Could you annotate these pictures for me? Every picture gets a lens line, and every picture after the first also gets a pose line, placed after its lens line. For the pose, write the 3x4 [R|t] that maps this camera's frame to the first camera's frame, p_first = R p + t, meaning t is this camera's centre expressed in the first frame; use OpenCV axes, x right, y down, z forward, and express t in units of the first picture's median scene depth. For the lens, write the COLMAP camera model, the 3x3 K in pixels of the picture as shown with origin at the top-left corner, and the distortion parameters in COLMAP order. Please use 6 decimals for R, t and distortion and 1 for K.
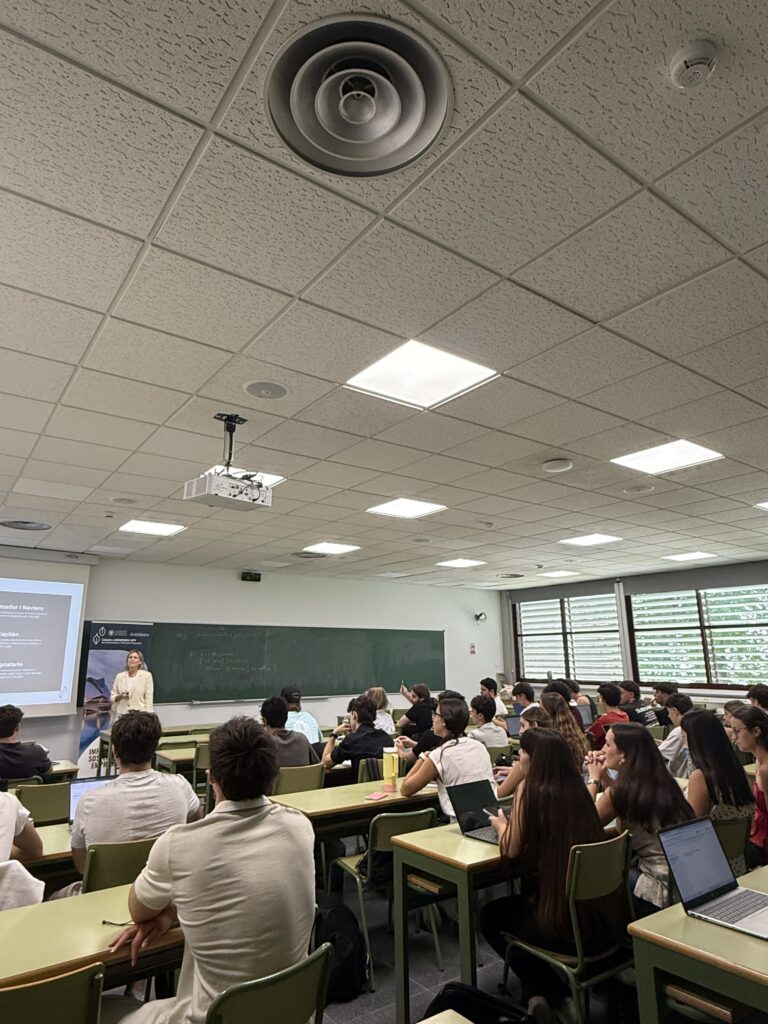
lens RADIAL K [[605.5, 0, 375.7], [0, 605.5, 501.7], [0, 0, 1]] dist [0.001390, 0.000663]
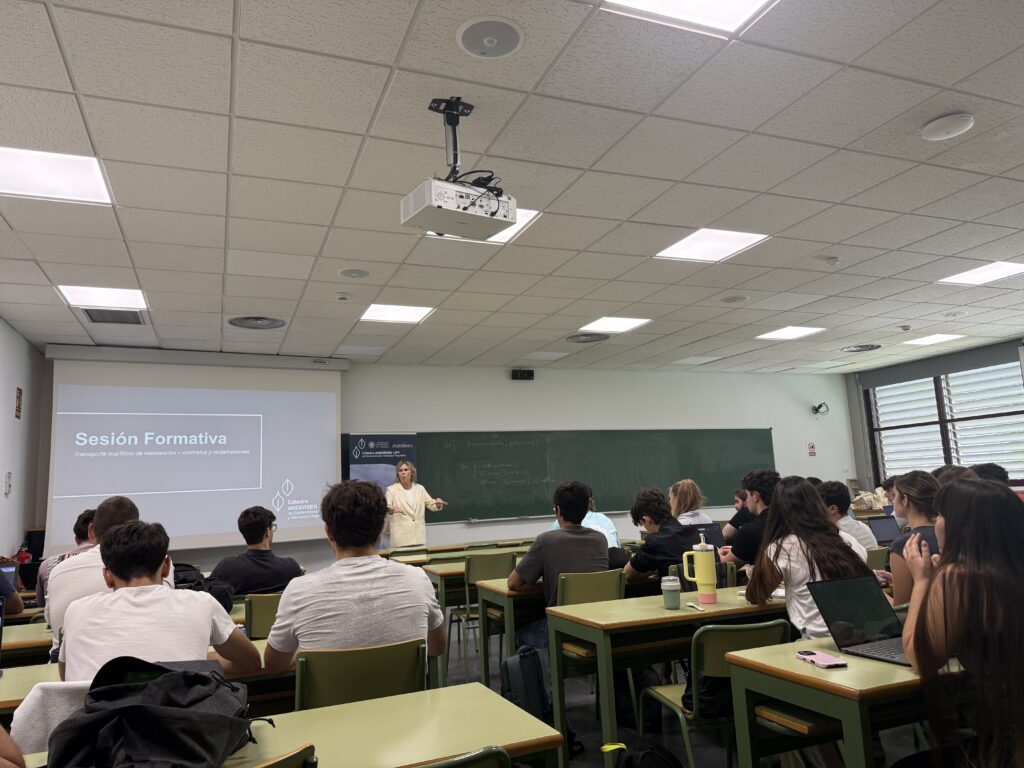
lens RADIAL K [[694.7, 0, 512.0], [0, 694.7, 384.0], [0, 0, 1]] dist [0.058983, -0.083714]
pose [[0.970355, -0.075873, -0.229465, -0.001235], [0.099575, 0.990625, 0.093525, 0.064072], [0.220218, -0.113602, 0.968813, 0.090420]]
